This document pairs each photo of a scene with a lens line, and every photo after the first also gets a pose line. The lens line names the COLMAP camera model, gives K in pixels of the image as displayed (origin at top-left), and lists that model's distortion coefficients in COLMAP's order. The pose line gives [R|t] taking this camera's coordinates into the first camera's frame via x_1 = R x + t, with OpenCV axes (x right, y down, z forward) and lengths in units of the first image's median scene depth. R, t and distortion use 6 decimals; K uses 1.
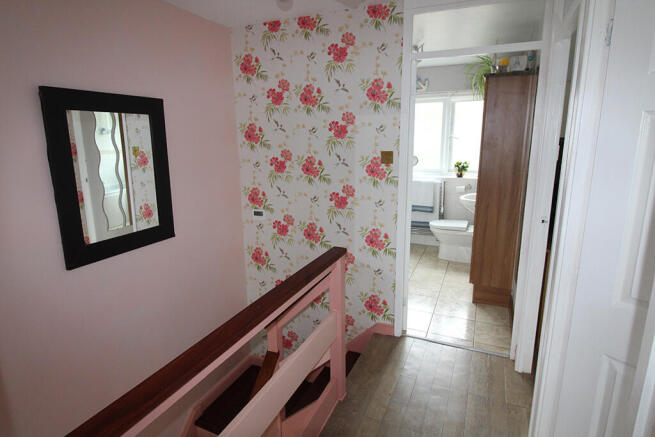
lens RADIAL K [[359.8, 0, 327.2], [0, 359.8, 216.2], [0, 0, 1]] dist [0.000225, 0.000005]
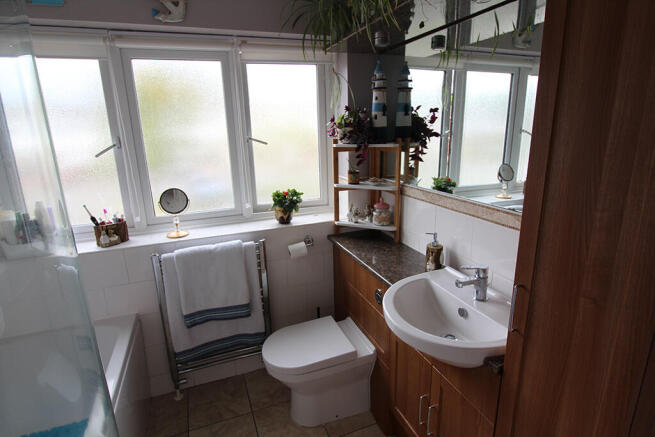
lens RADIAL K [[359.8, 0, 328.9], [0, 359.8, 219.3], [0, 0, 1]] dist [0.000225, 0.000005]
pose [[0.712797, -0.178048, 0.678394, 0.087319], [0.157385, 0.983179, 0.092674, -0.149468], [-0.683484, 0.040711, 0.728830, 0.615159]]
